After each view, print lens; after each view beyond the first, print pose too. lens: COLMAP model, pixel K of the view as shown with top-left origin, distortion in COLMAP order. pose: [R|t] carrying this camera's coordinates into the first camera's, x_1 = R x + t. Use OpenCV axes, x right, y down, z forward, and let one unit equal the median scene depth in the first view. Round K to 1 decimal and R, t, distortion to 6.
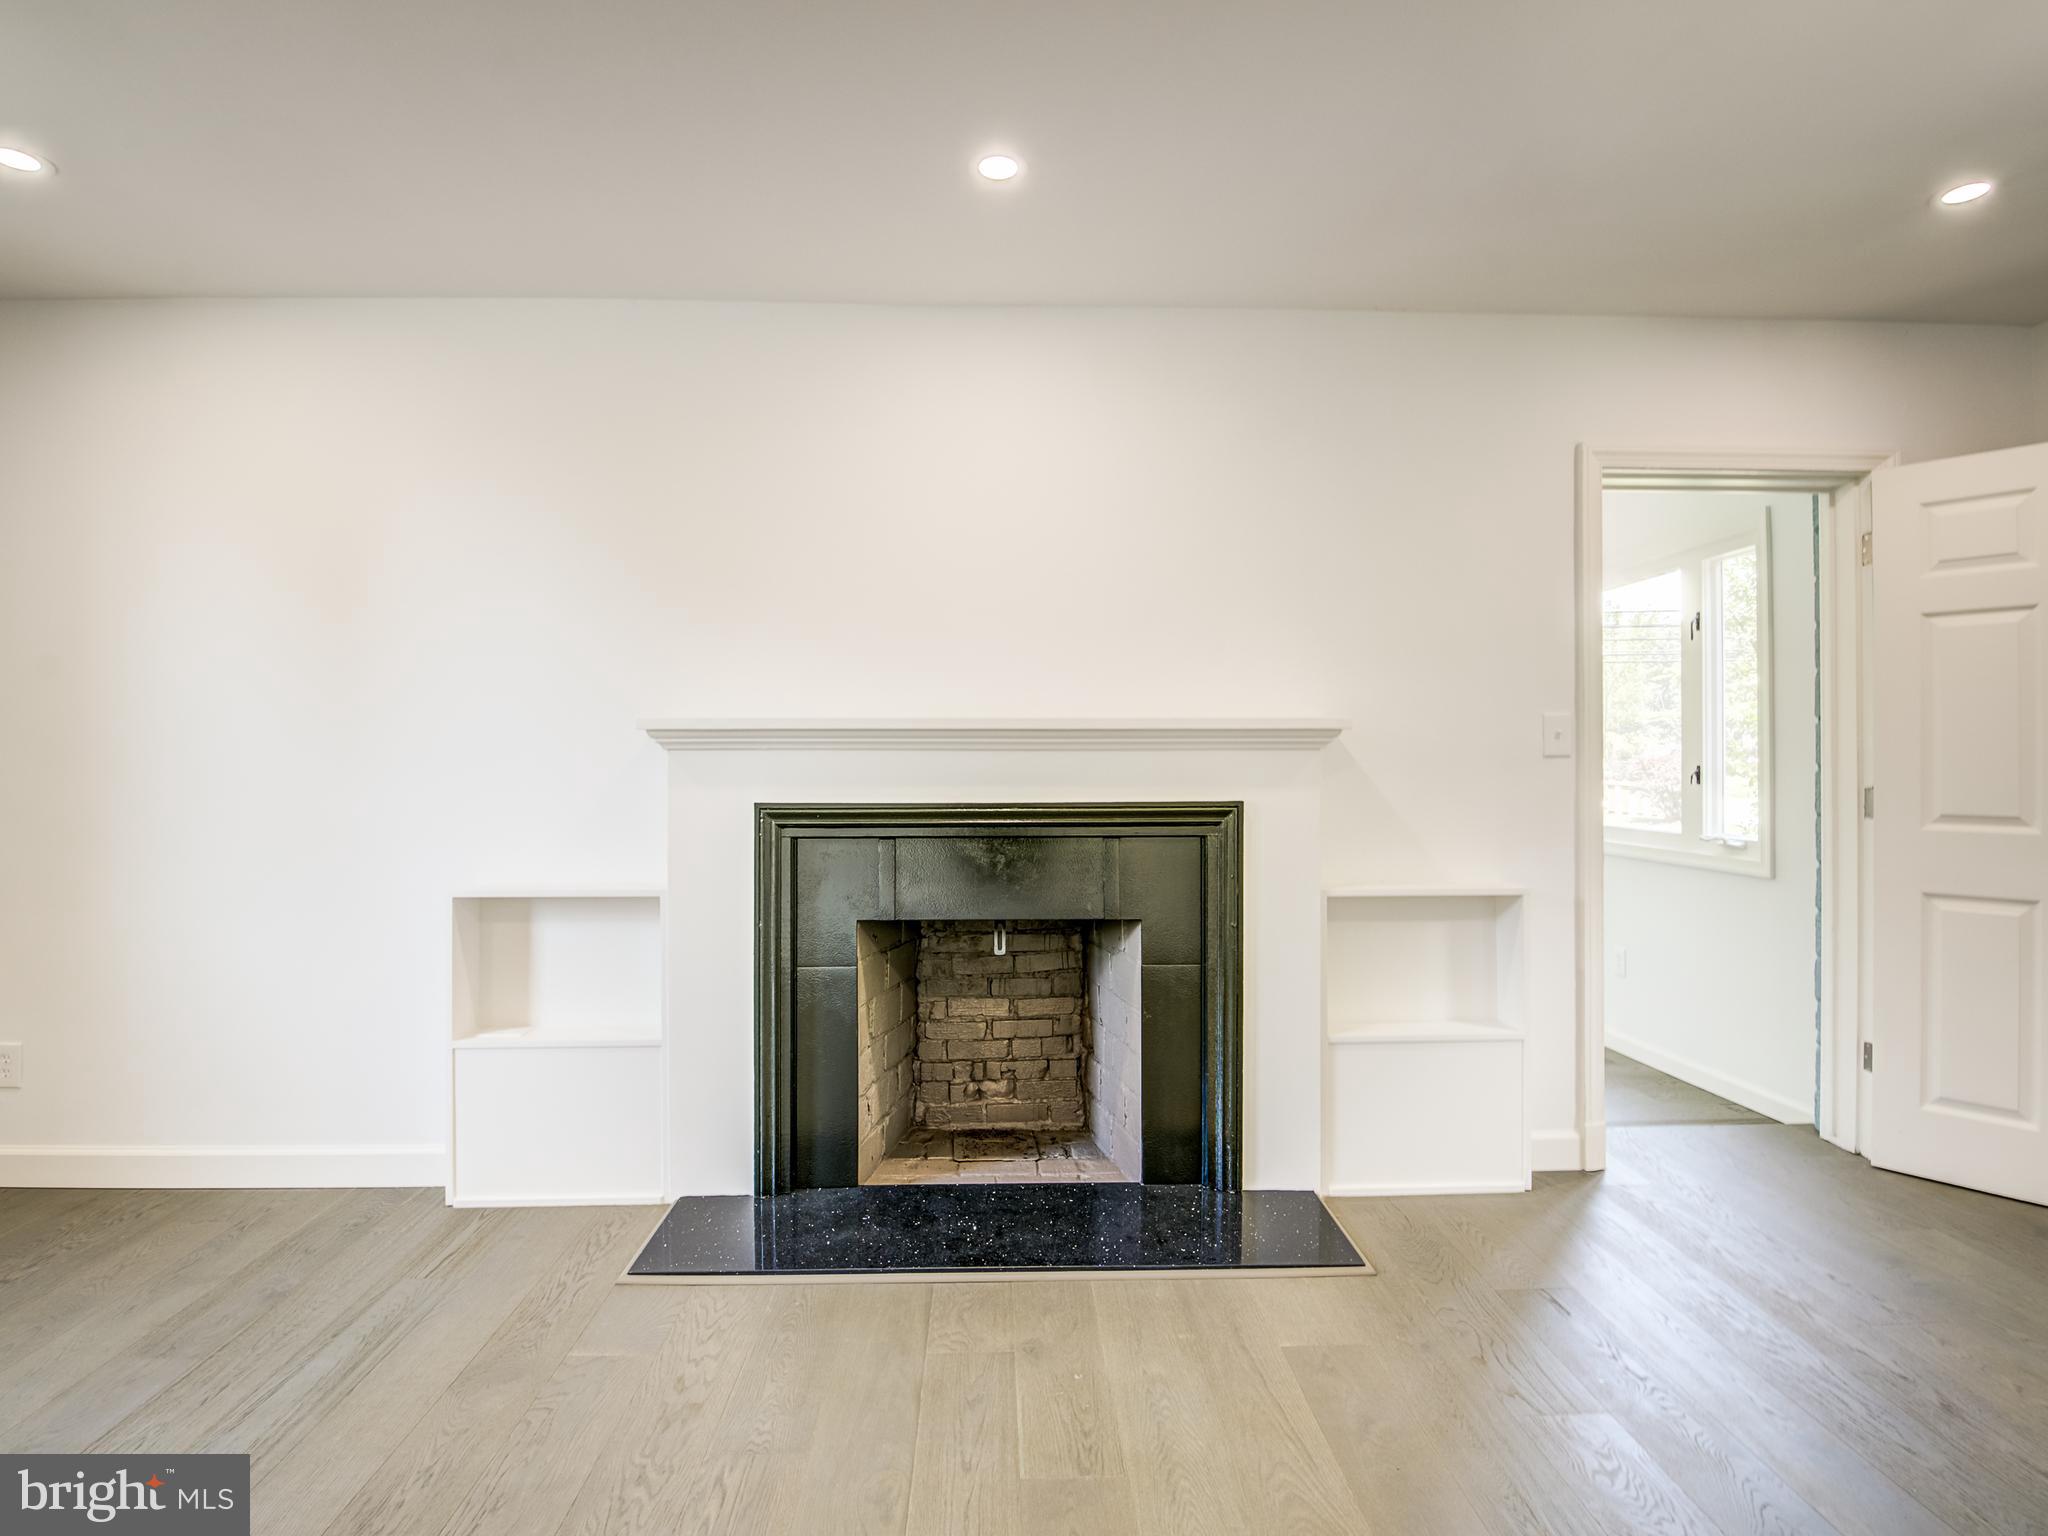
lens RADIAL K [[1000.8, 0, 1020.3], [0, 1000.8, 753.4], [0, 0, 1]] dist [-0.005449, -0.007729]
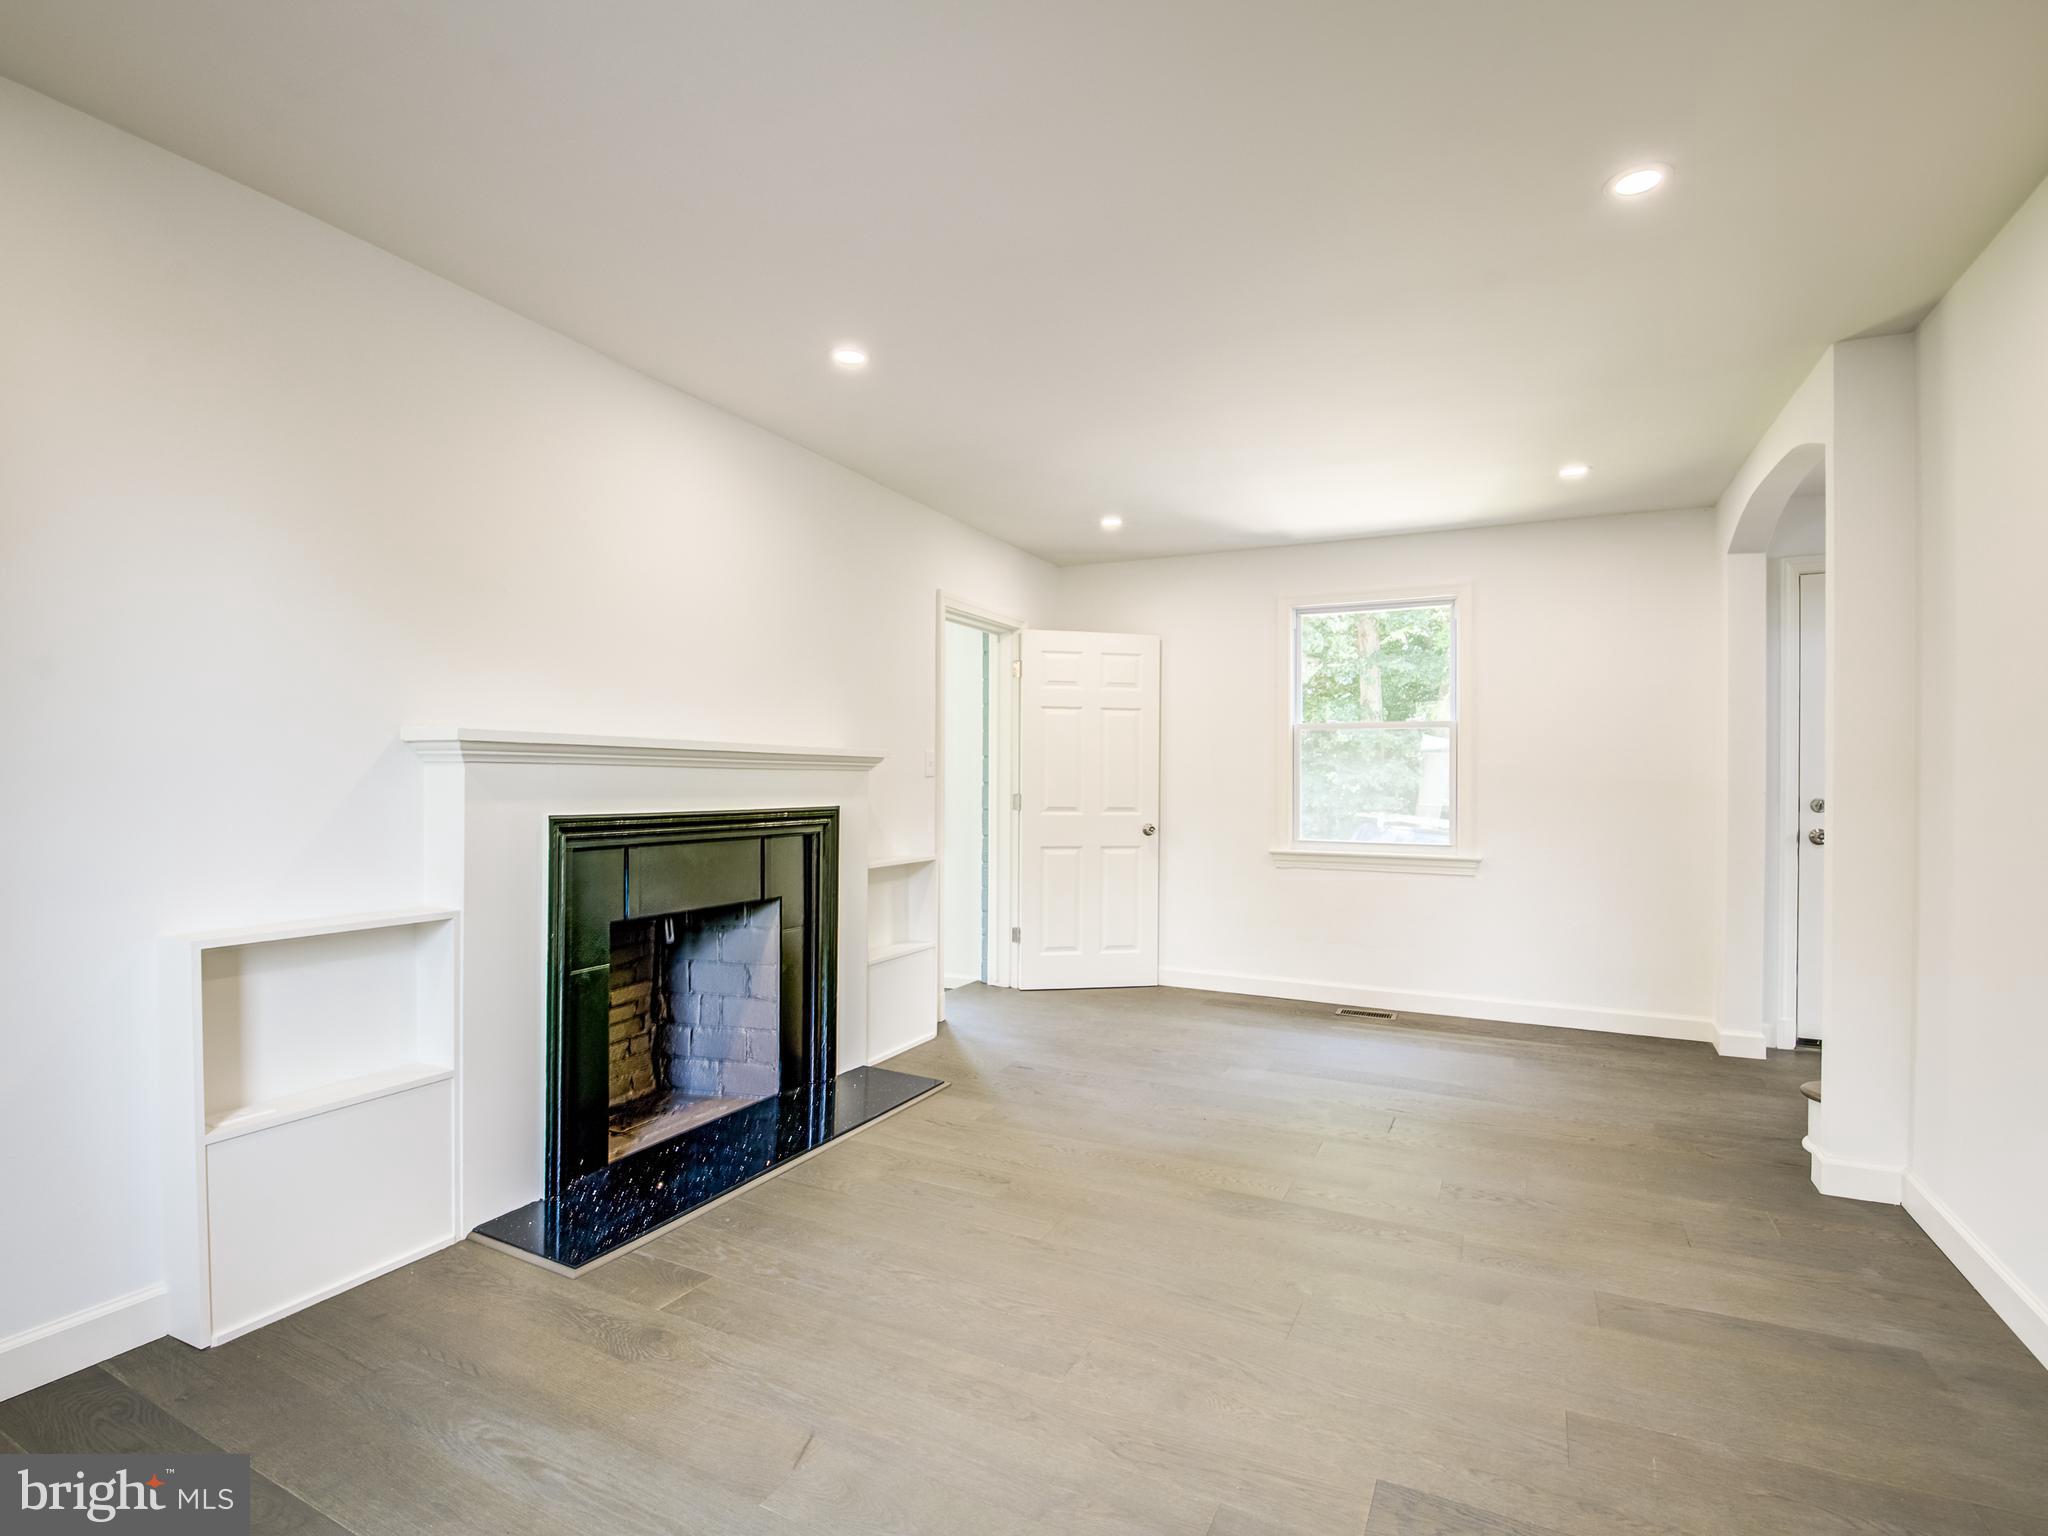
lens RADIAL K [[1000.8, 0, 1004.1], [0, 1000.8, 774.5], [0, 0, 1]] dist [-0.005449, -0.007729]
pose [[0.491707, 0.008469, 0.870719, -0.900924], [-0.010432, 0.999938, -0.003834, 0.004934], [-0.870698, -0.007198, 0.491765, 0.082786]]
